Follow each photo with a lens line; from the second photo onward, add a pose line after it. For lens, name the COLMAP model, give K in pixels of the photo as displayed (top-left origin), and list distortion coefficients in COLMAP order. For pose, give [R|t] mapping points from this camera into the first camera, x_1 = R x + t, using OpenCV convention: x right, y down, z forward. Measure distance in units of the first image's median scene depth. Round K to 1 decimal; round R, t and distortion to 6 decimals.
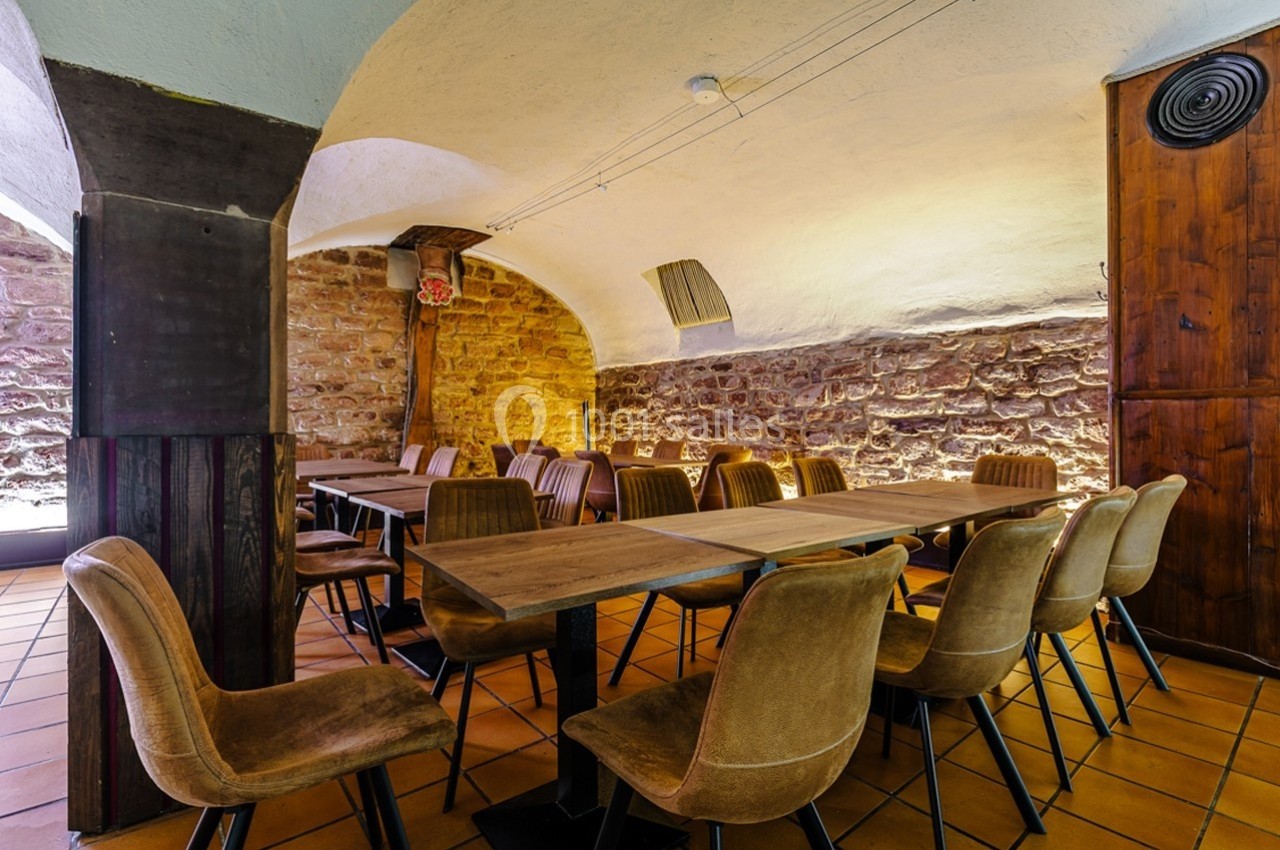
lens RADIAL K [[585.1, 0, 635.8], [0, 585.1, 424.2], [0, 0, 1]] dist [-0.001616, 0.001226]
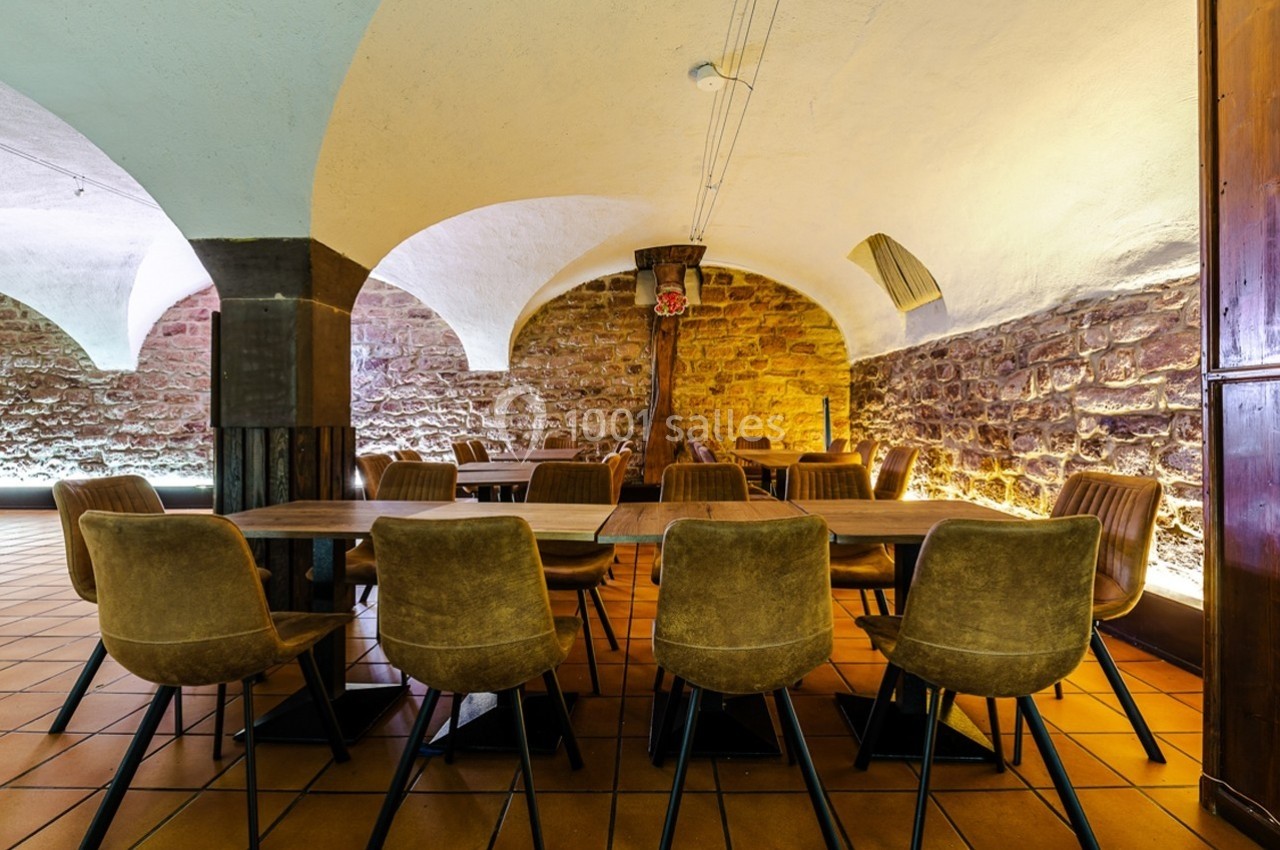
lens RADIAL K [[585.1, 0, 648.5], [0, 585.1, 422.6], [0, 0, 1]] dist [-0.001616, 0.001226]
pose [[0.778881, 0.005733, -0.627145, 0.387019], [-0.003750, 0.999983, 0.004484, -0.002318], [0.627160, -0.001140, 0.778890, 0.109312]]
